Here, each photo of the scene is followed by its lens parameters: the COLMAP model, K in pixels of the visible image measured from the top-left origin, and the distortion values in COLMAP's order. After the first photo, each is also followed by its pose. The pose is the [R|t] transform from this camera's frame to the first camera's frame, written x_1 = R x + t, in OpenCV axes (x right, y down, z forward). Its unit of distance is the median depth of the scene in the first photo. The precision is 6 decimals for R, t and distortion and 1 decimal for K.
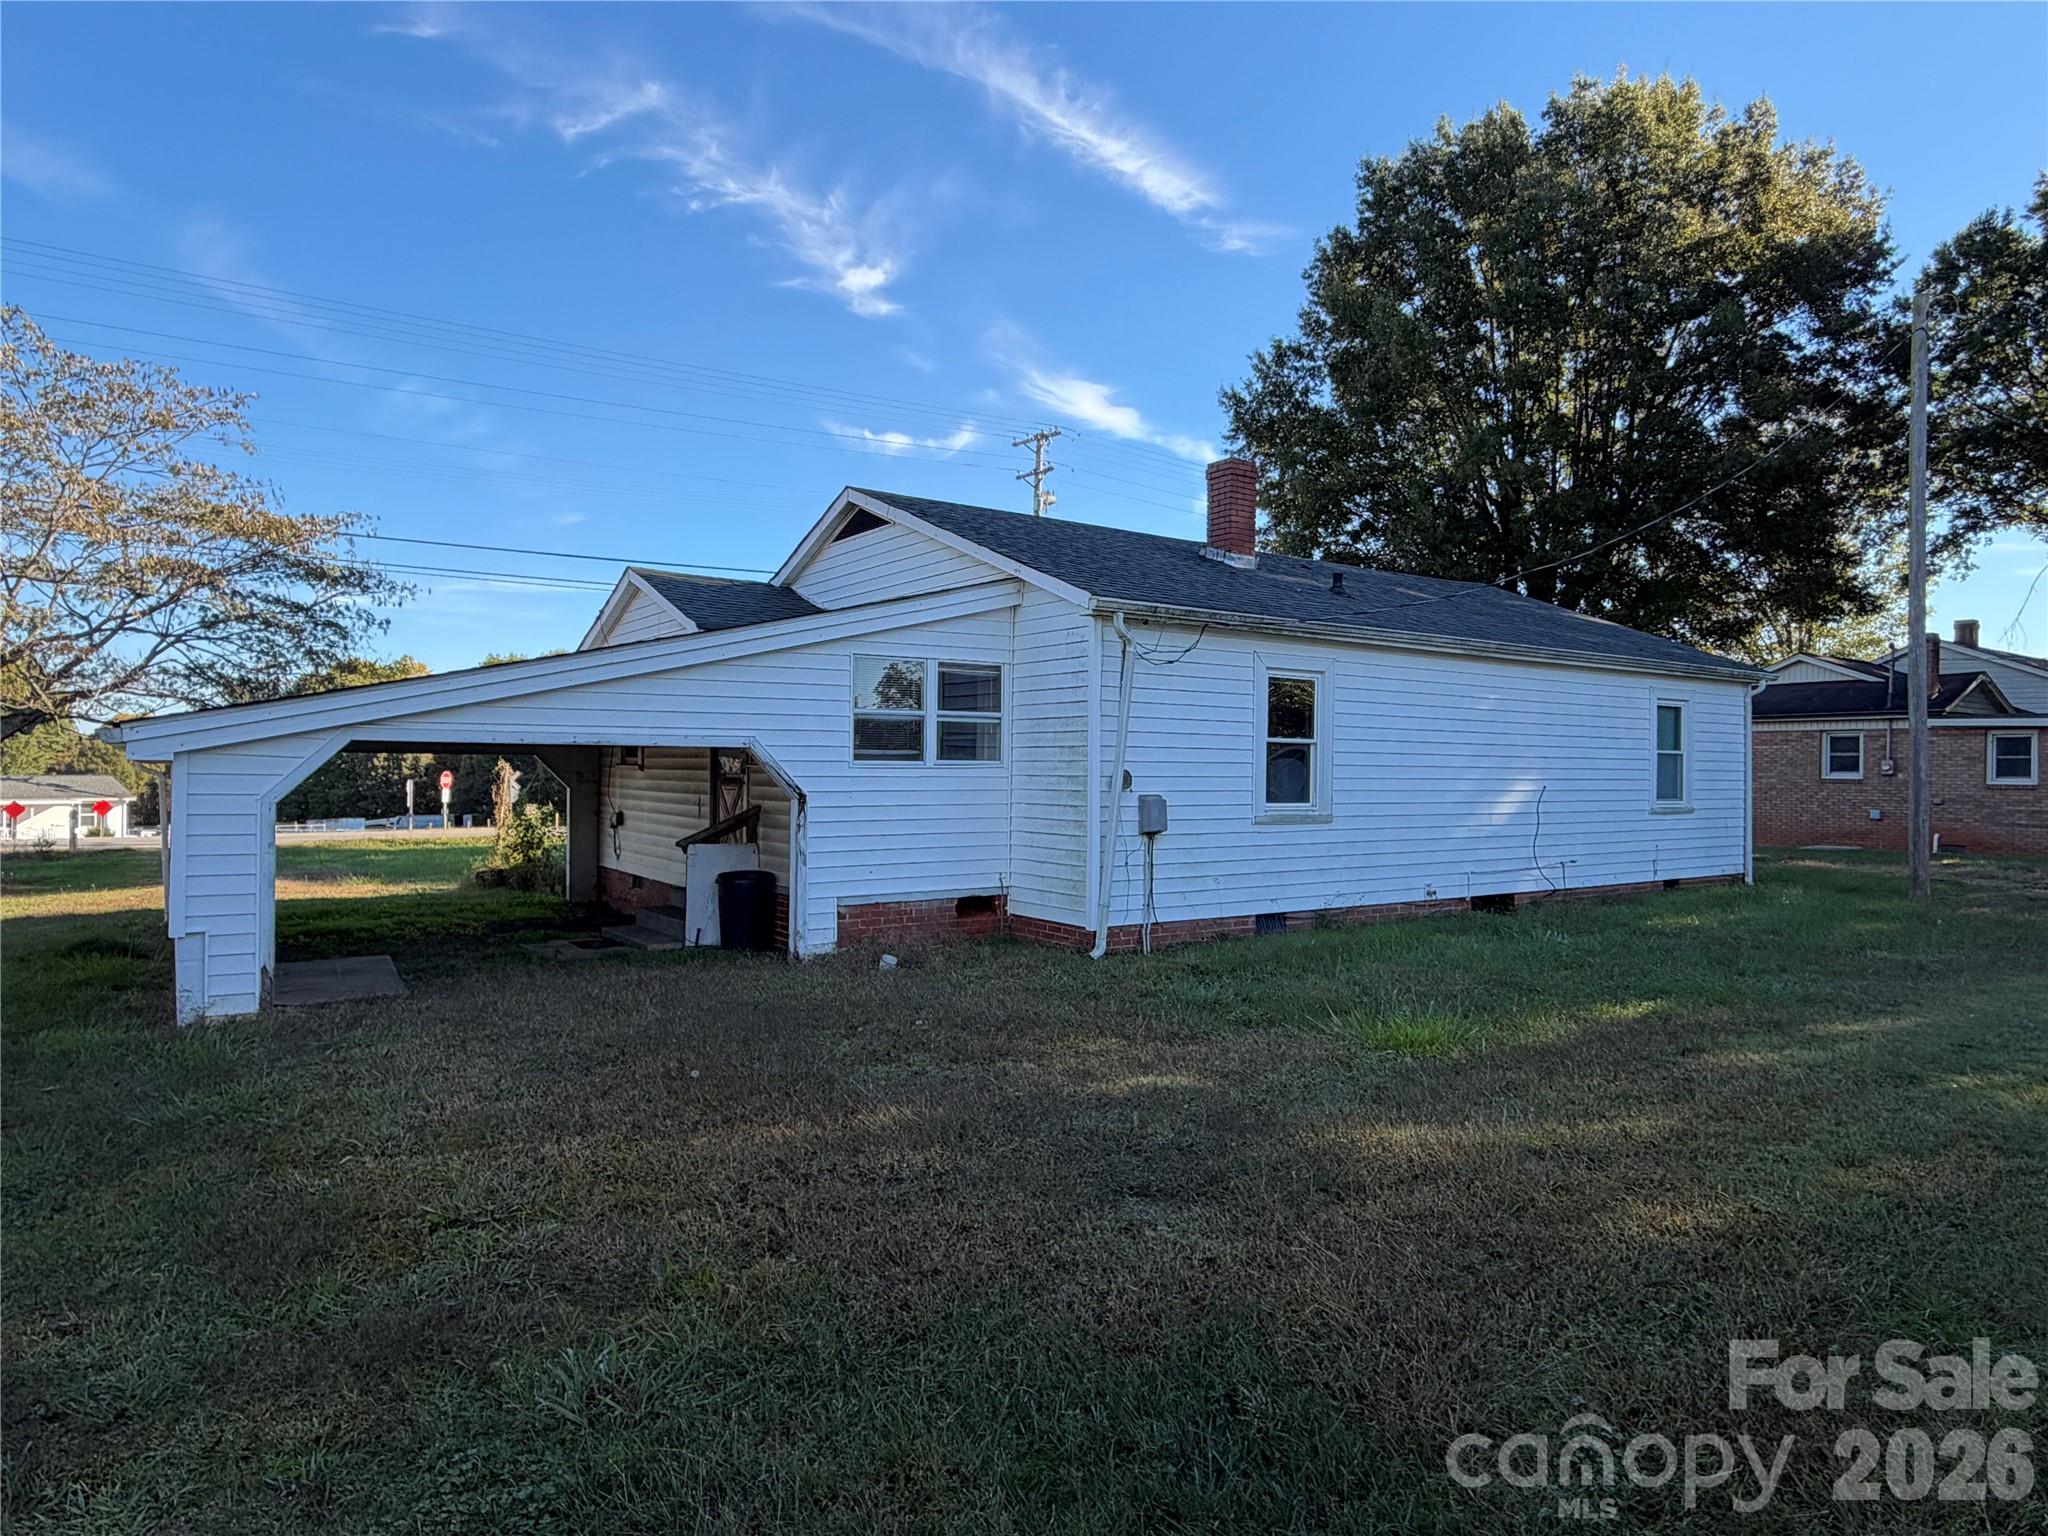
lens RADIAL K [[1233.5, 0, 1025.8], [0, 1233.5, 770.4], [0, 0, 1]] dist [0.016640, 0.000373]
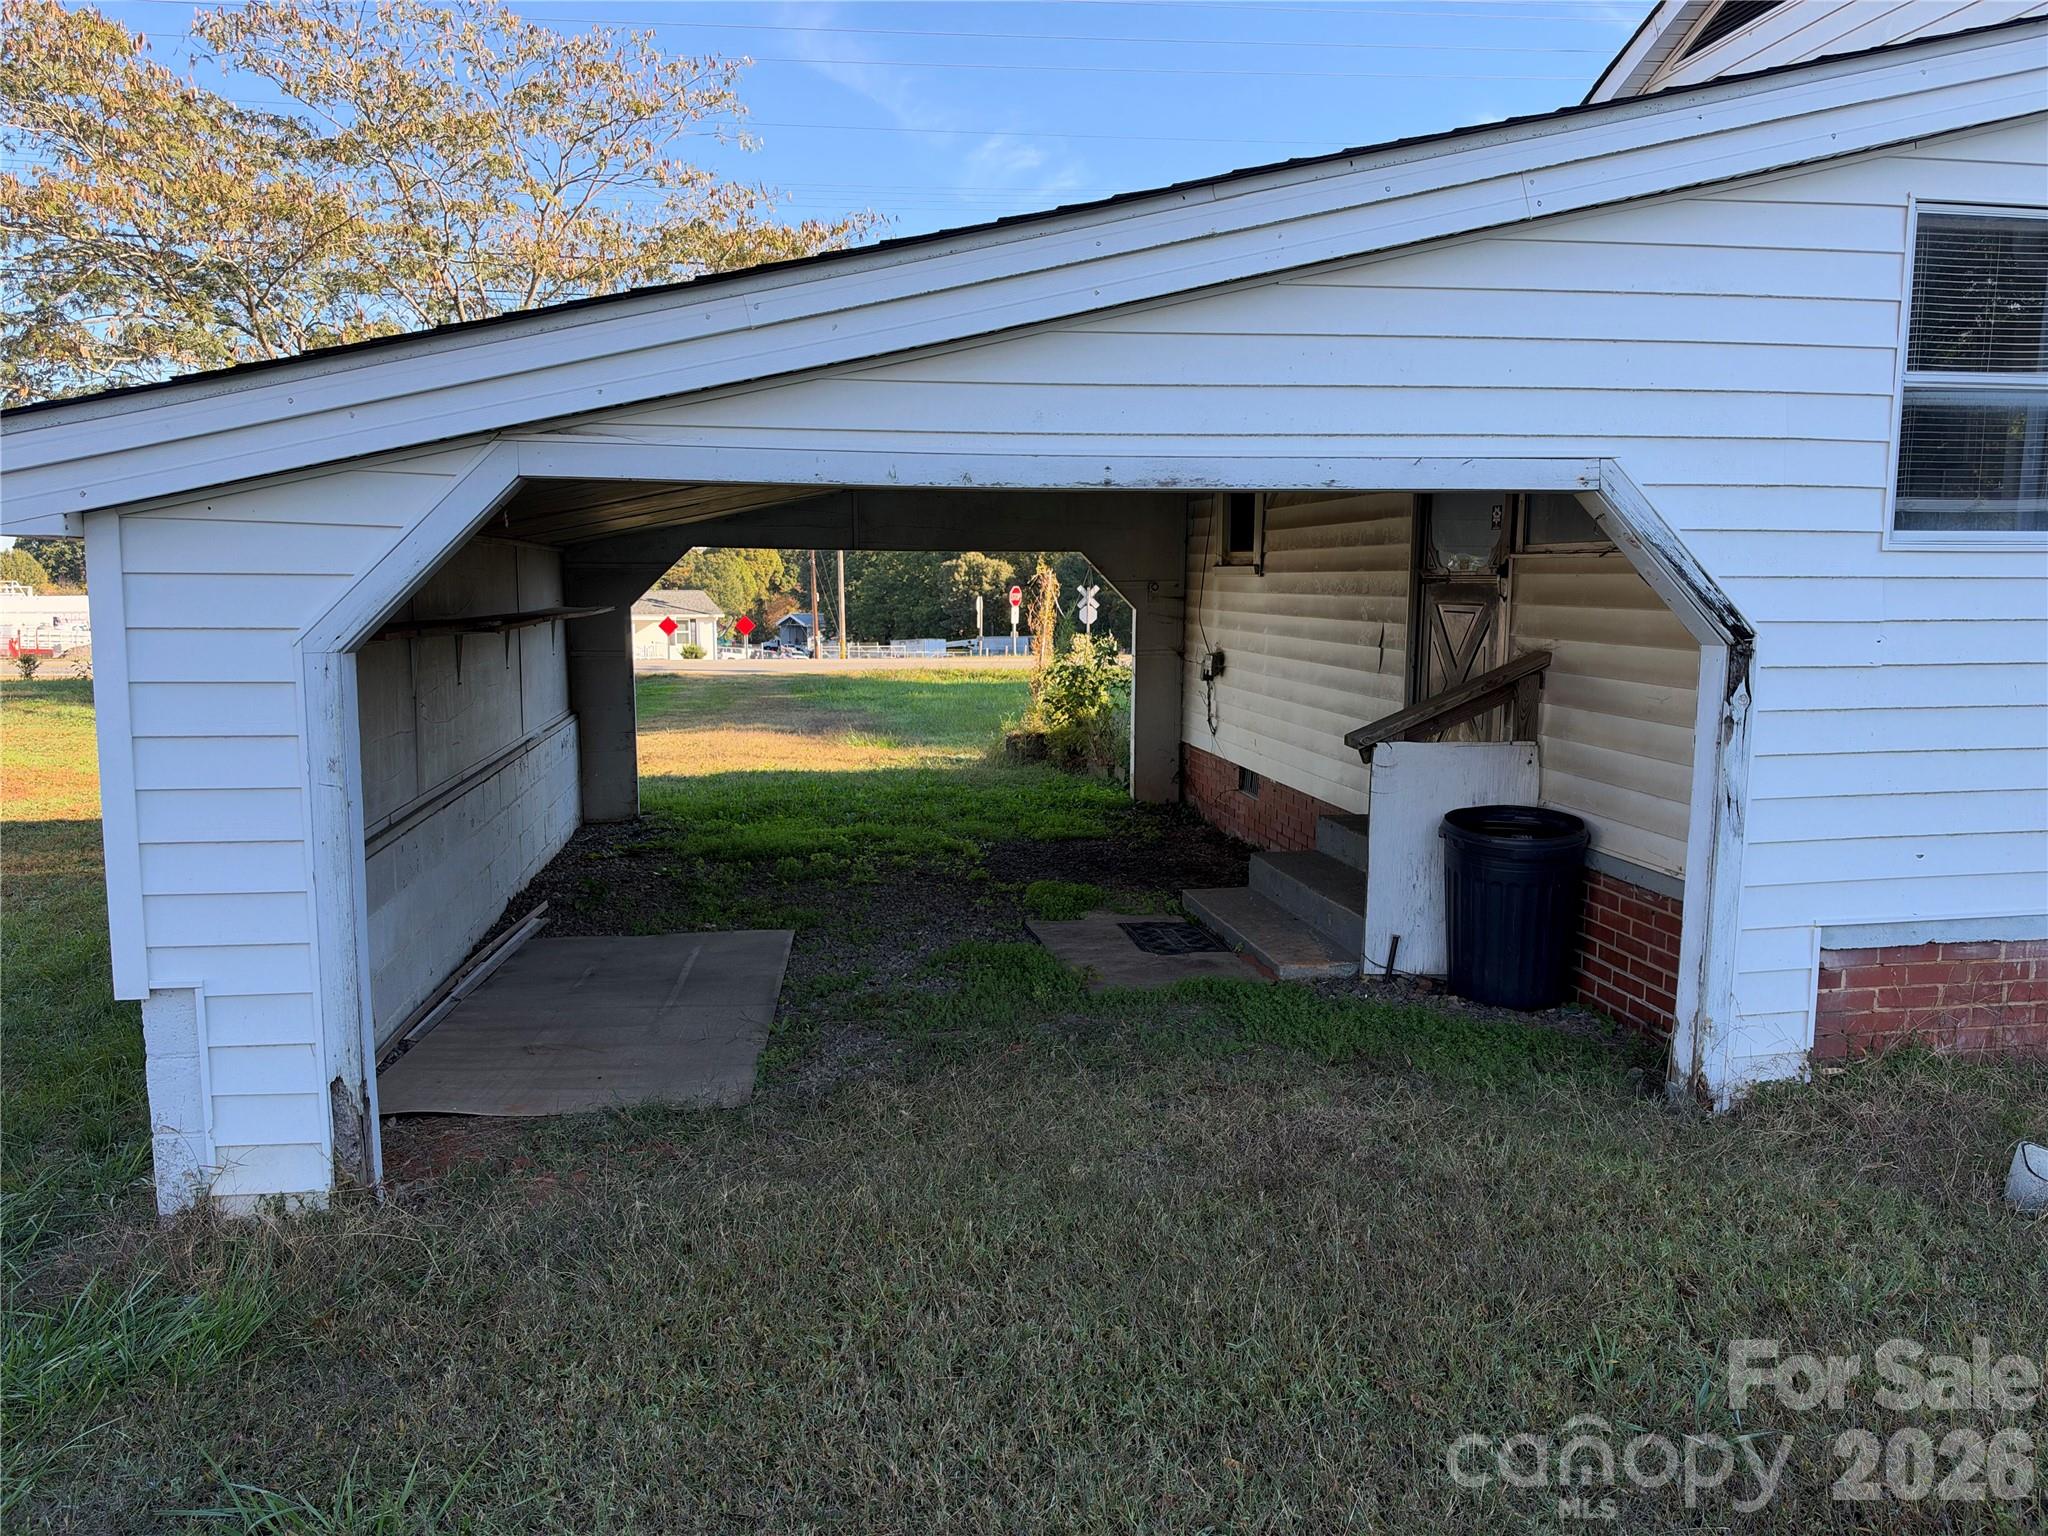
lens RADIAL K [[1527.6, 0, 1020.7], [0, 1527.6, 773.8], [0, 0, 1]] dist [0.034224, -0.012104]
pose [[0.903995, 0.049510, -0.424667, -0.140464], [0.002949, 0.992527, 0.121993, 0.005135], [0.427533, -0.111533, 0.897093, 0.416904]]
